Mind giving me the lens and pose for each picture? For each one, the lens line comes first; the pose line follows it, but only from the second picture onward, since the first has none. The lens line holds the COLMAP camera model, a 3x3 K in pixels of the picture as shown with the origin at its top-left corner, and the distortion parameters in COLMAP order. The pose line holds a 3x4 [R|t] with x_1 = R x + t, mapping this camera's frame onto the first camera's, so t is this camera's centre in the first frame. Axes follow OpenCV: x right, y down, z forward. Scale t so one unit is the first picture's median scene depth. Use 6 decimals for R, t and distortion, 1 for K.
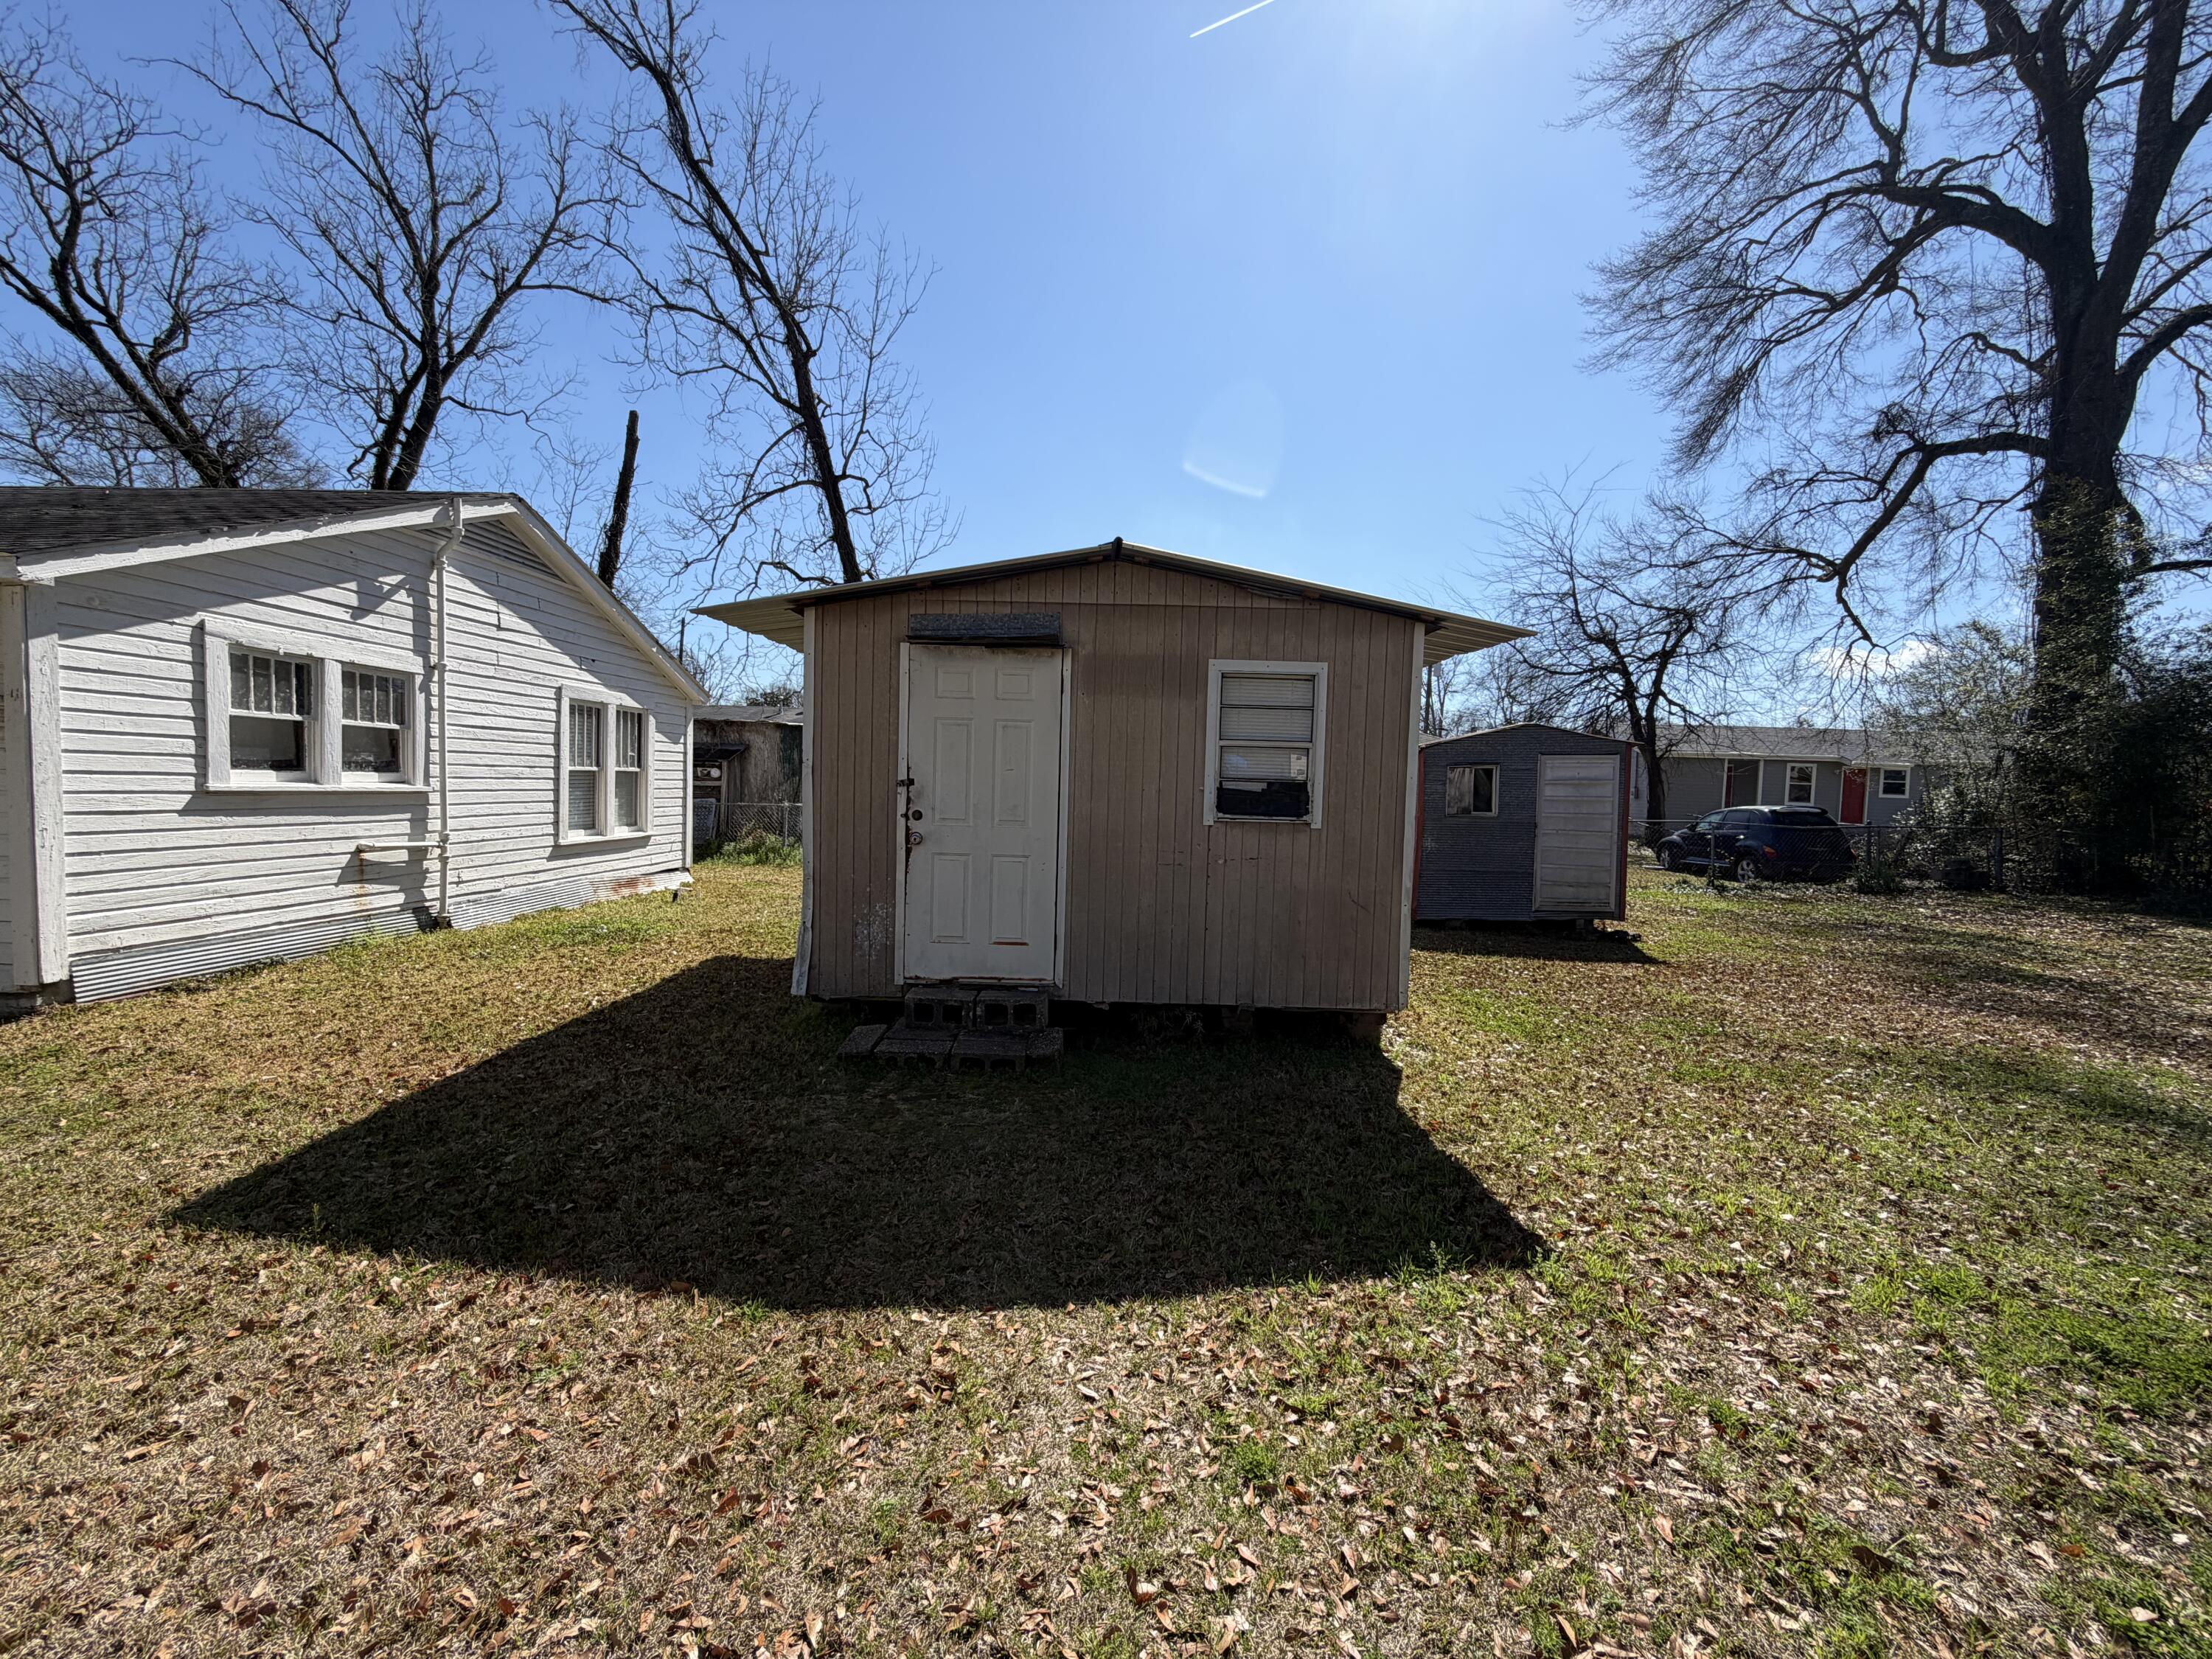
lens RADIAL K [[883.6, 0, 1089.2], [0, 883.6, 825.8], [0, 0, 1]] dist [0.000972, 0.000047]
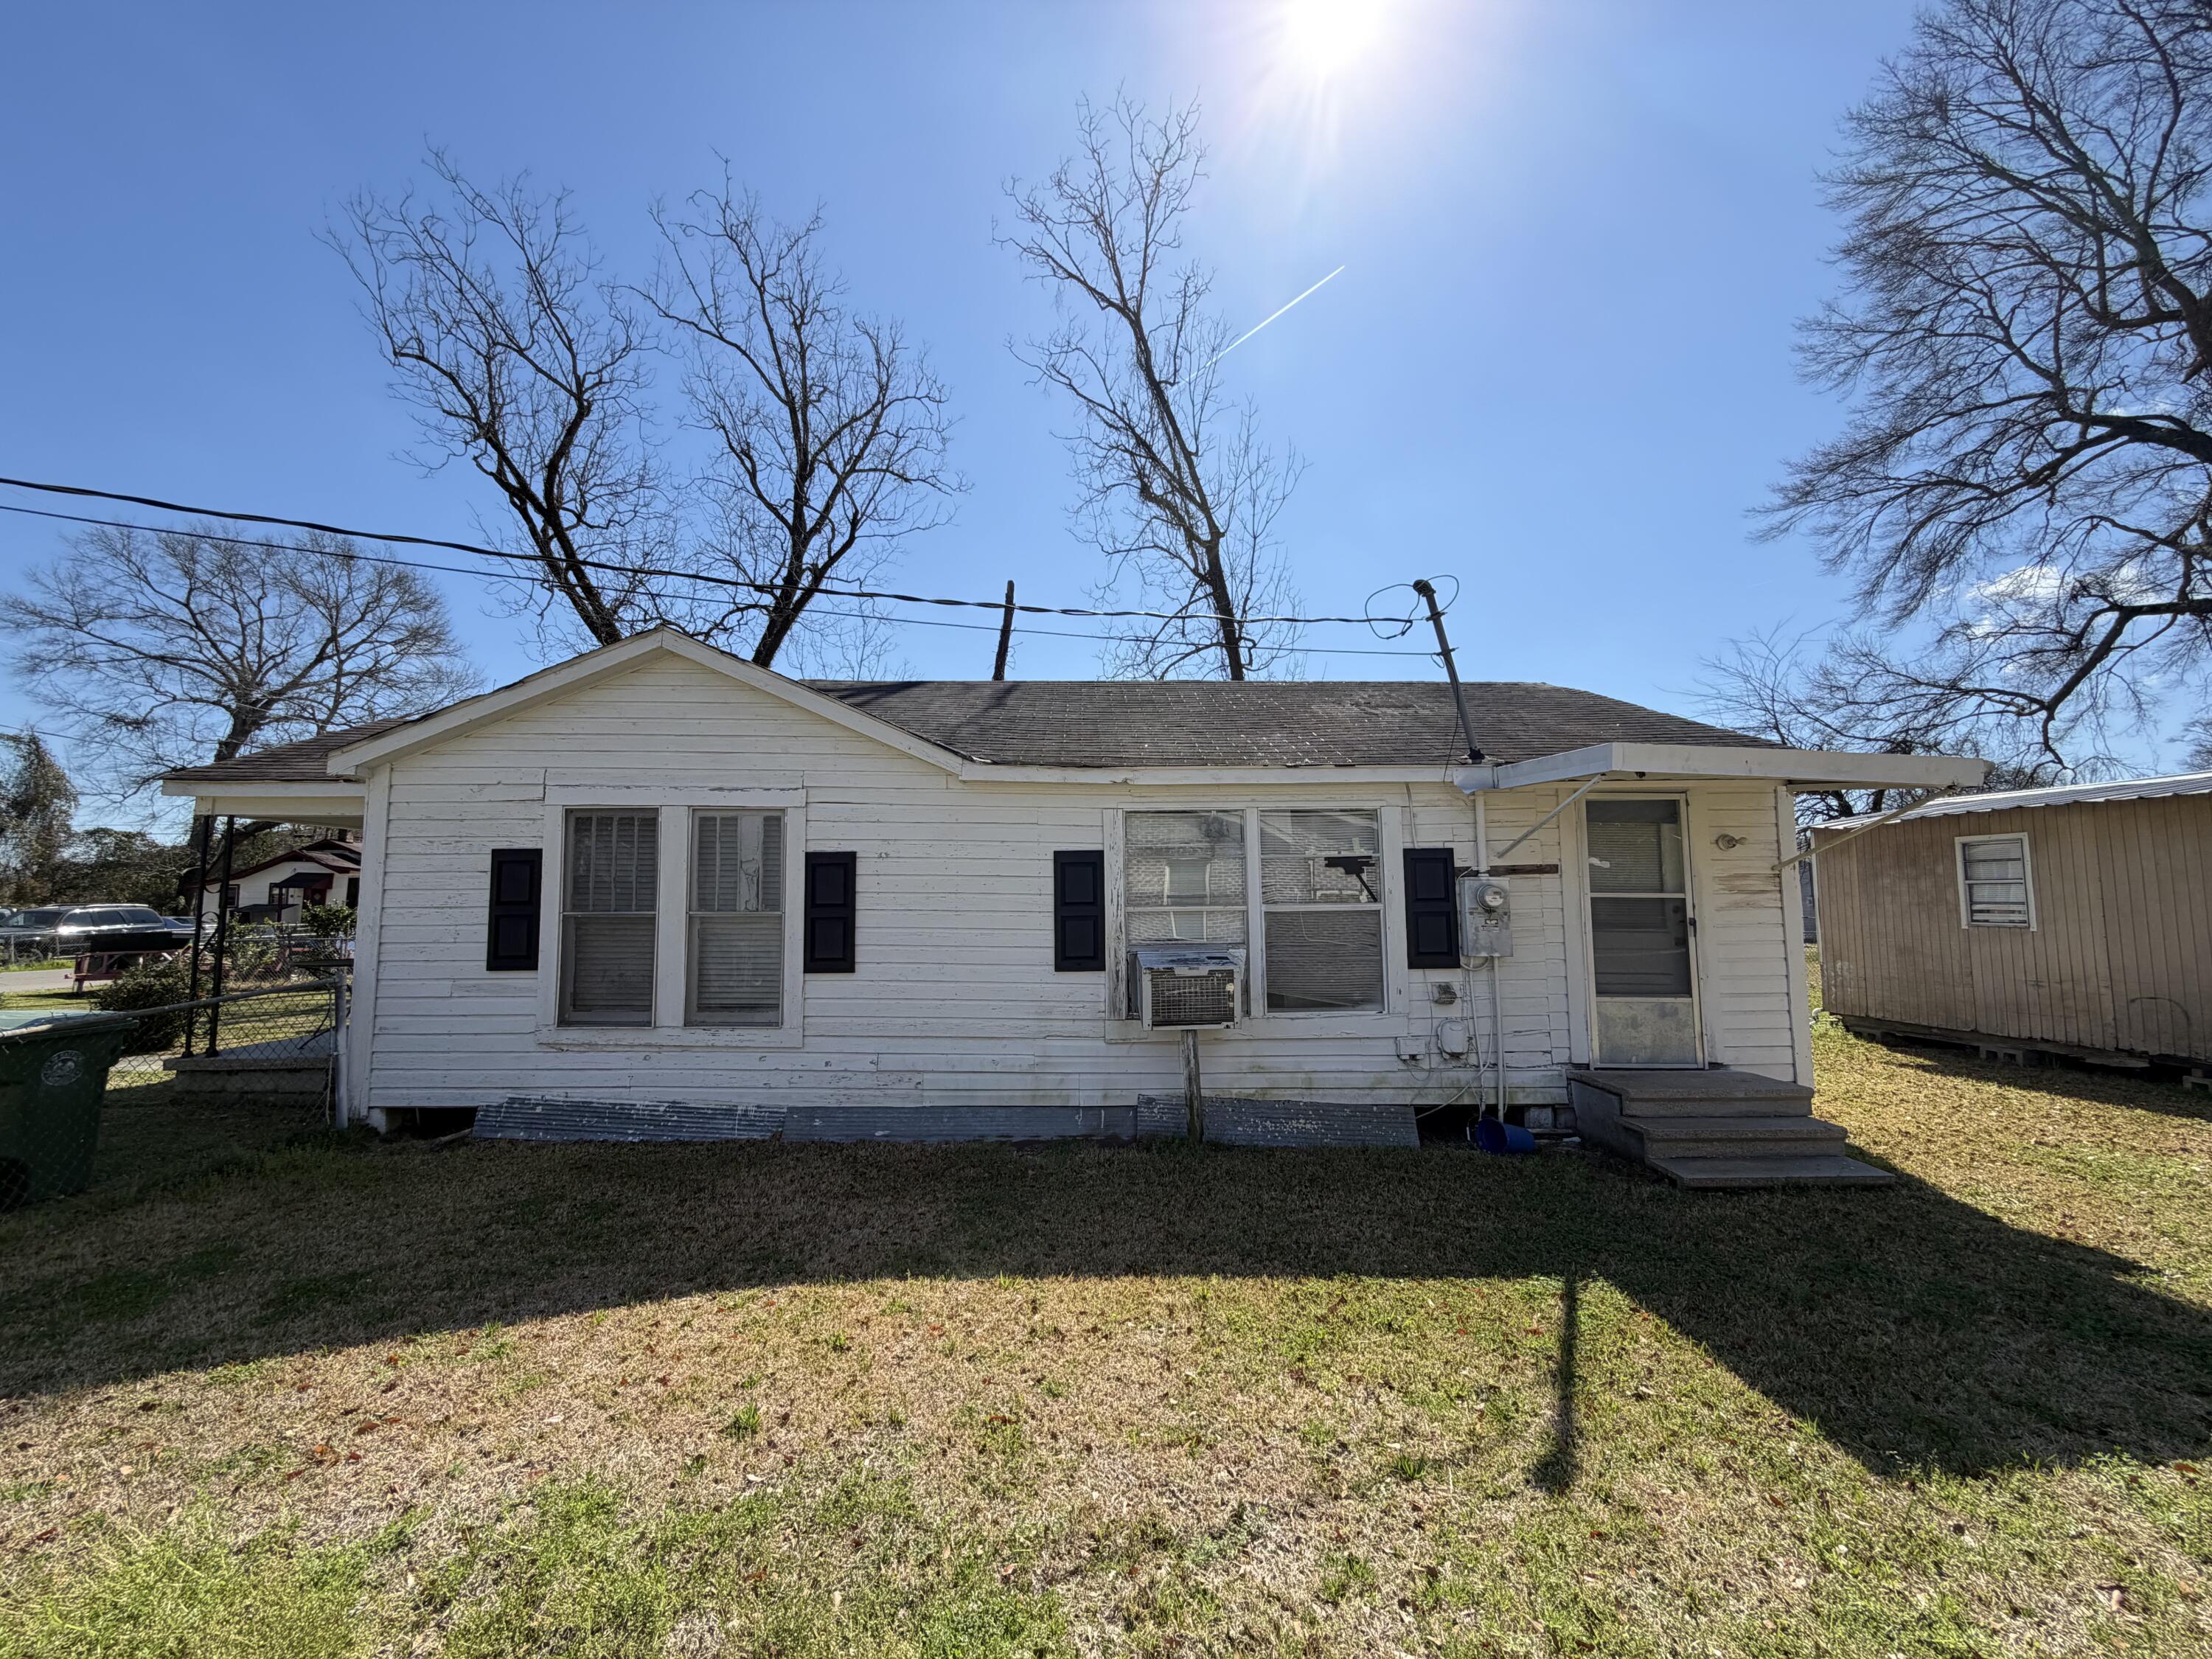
lens RADIAL K [[883.6, 0, 1089.2], [0, 883.6, 825.8], [0, 0, 1]] dist [0.000972, 0.000047]
pose [[0.996254, -0.025603, 0.082595, -1.382803], [0.037394, 0.988792, -0.144541, -0.017660], [-0.077969, 0.147088, 0.986046, -0.114799]]
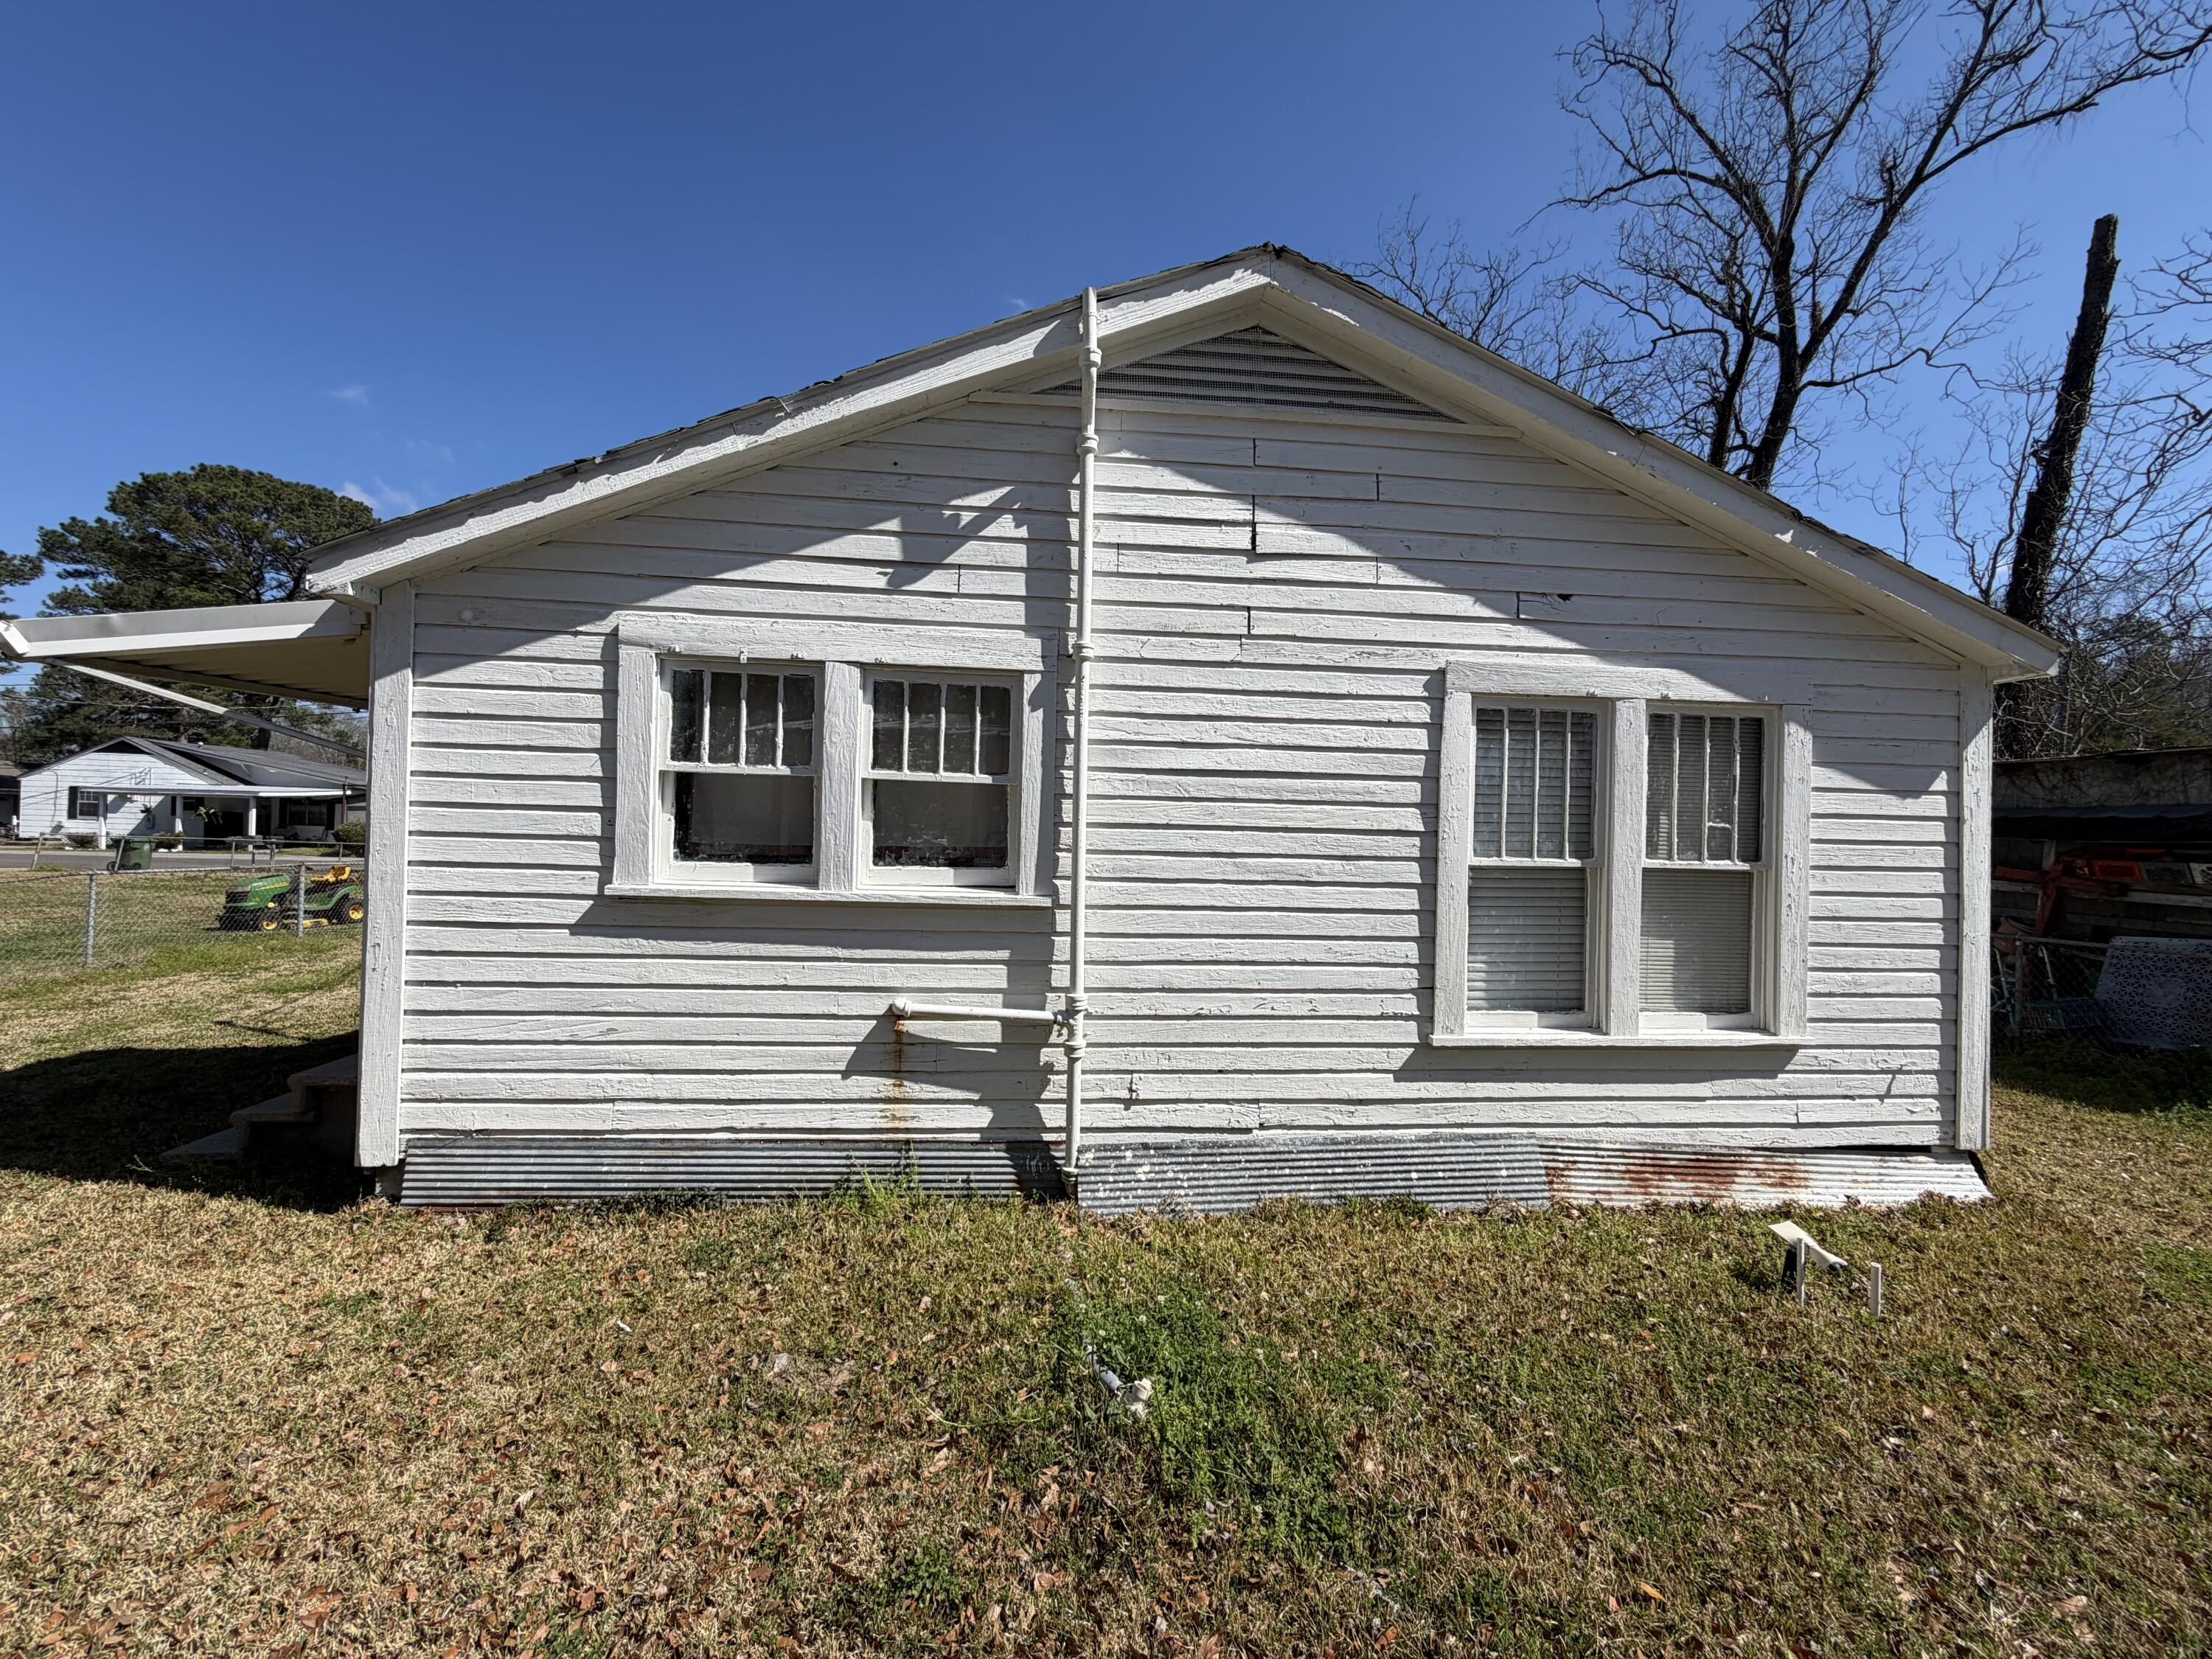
lens RADIAL K [[883.6, 0, 1089.2], [0, 883.6, 825.8], [0, 0, 1]] dist [0.000972, 0.000047]
pose [[0.159174, -0.039838, -0.986446, -0.232313], [-0.066945, 0.996450, -0.051044, -0.054473], [0.984978, 0.074163, 0.155942, 0.850753]]
